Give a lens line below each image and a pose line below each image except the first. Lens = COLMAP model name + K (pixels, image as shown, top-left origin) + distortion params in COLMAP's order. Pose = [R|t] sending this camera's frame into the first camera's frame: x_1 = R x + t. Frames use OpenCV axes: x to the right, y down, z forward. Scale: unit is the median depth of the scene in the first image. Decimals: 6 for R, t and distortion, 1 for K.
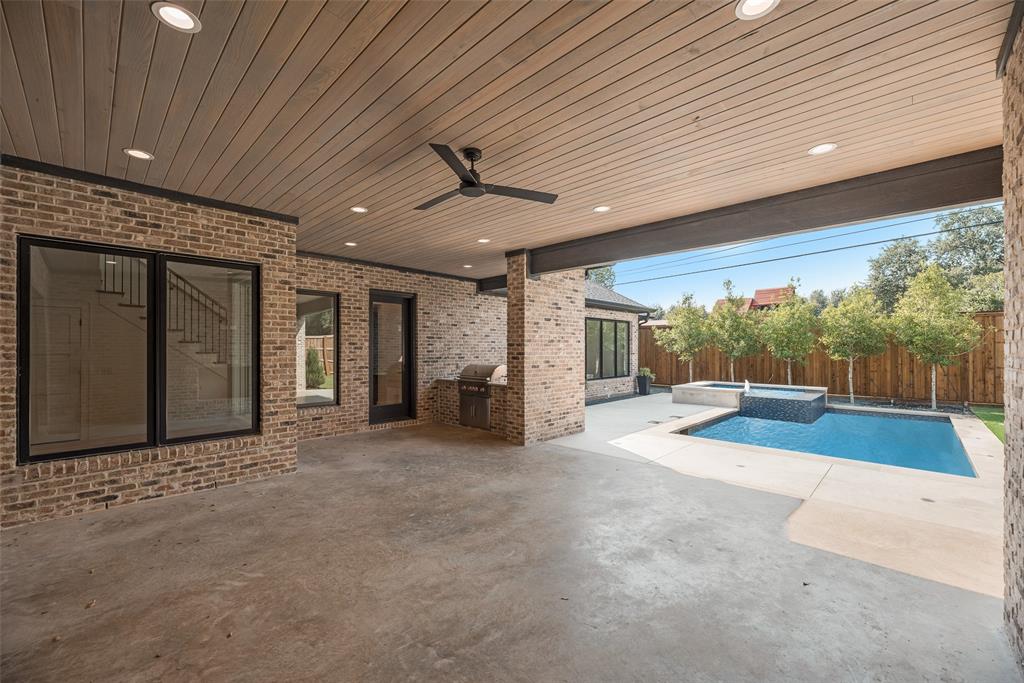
lens RADIAL K [[414.9, 0, 512.8], [0, 414.9, 351.3], [0, 0, 1]] dist [-0.000155, 0.000018]
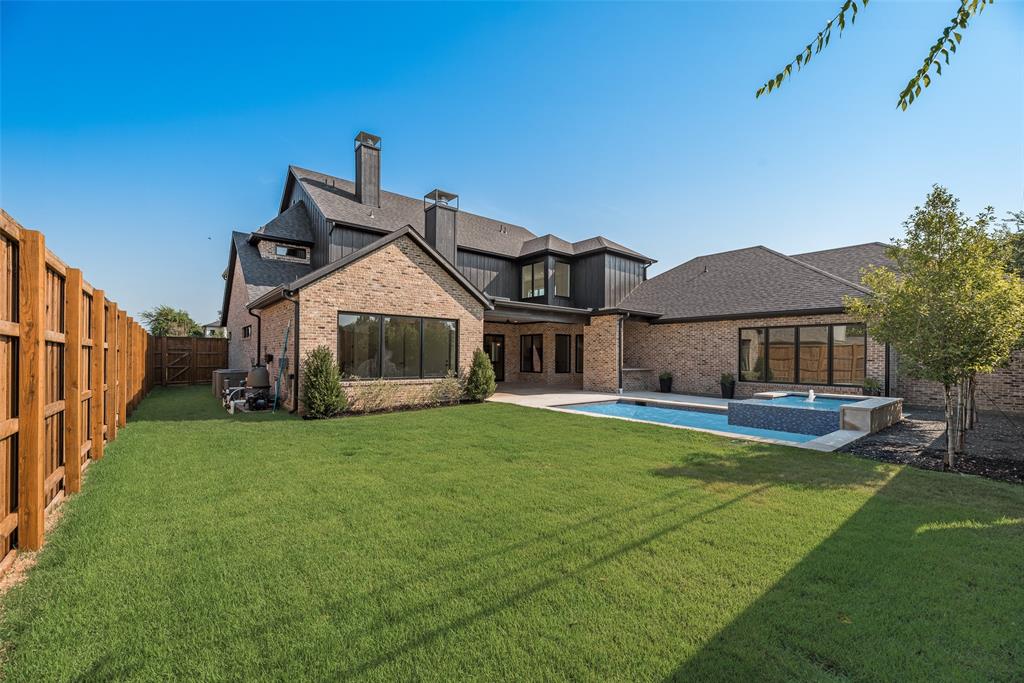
lens RADIAL K [[414.9, 0, 512.8], [0, 414.9, 351.3], [0, 0, 1]] dist [-0.000155, 0.000018]
pose [[-0.112586, -0.006671, -0.993620, 5.068194], [-0.014234, 0.999886, -0.005101, 0.003539], [0.993540, 0.013569, -0.112668, 1.589912]]
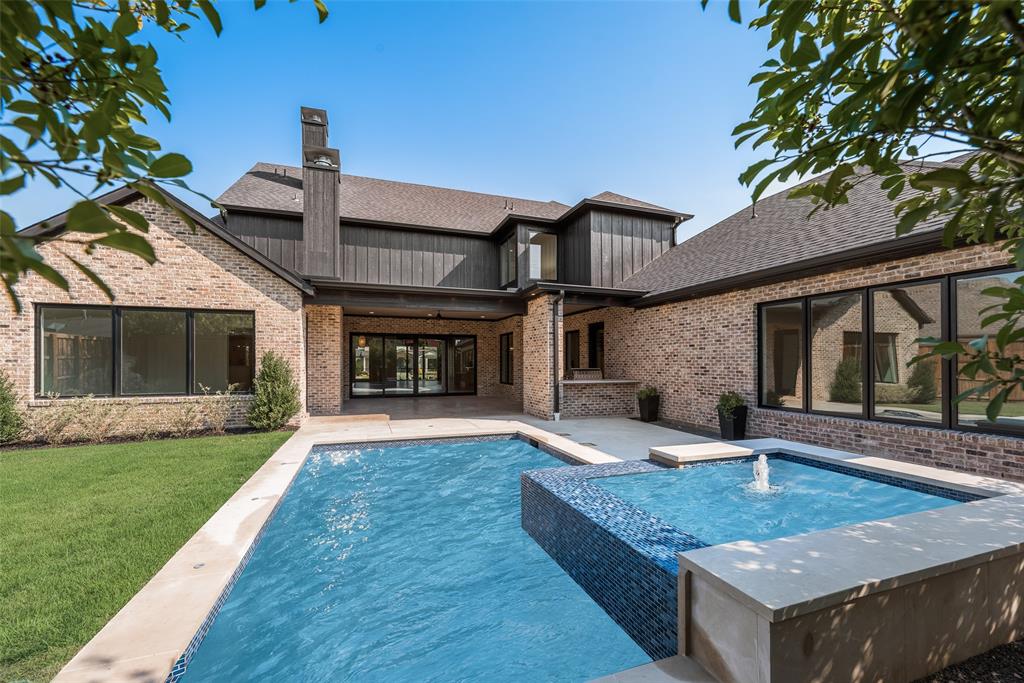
lens RADIAL K [[419.5, 0, 509.7], [0, 419.5, 357.9], [0, 0, 1]] dist [0.000659, 0.000012]
pose [[-0.443100, -0.006210, -0.896451, 3.108473], [-0.003285, 0.999981, -0.005304, 0.011556], [0.896466, 0.000595, -0.443112, 3.259170]]
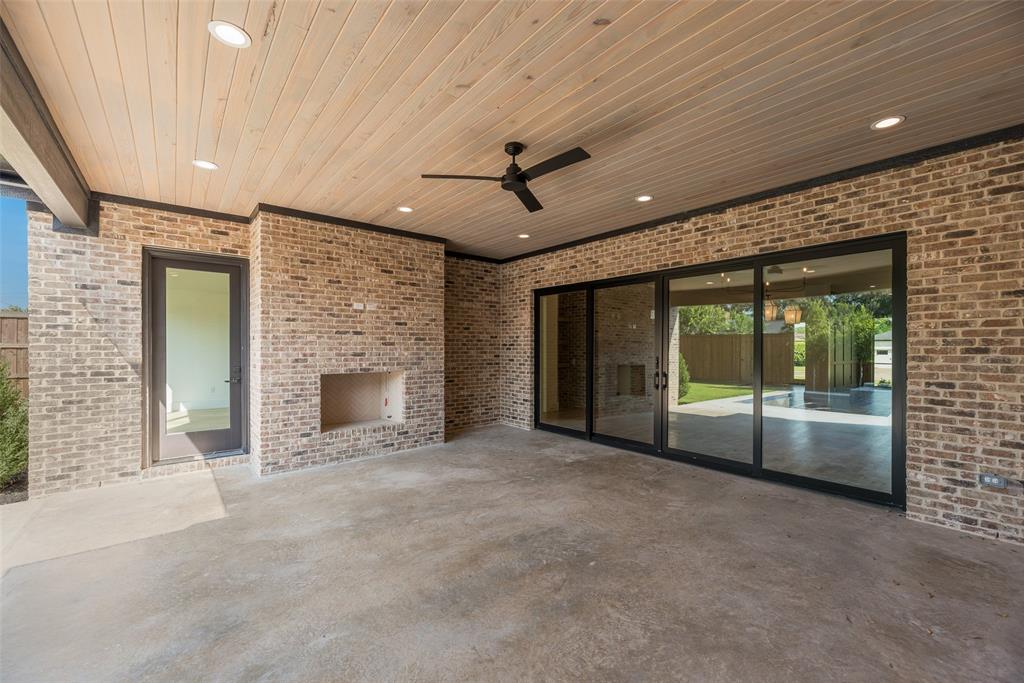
lens RADIAL K [[414.9, 0, 512.8], [0, 414.9, 351.3], [0, 0, 1]] dist [-0.000155, 0.000018]
pose [[-0.993522, -0.003297, 0.113596, -0.200015], [-0.001346, 0.999850, 0.017244, -0.000862], [-0.113636, 0.016980, -0.993377, 1.902892]]
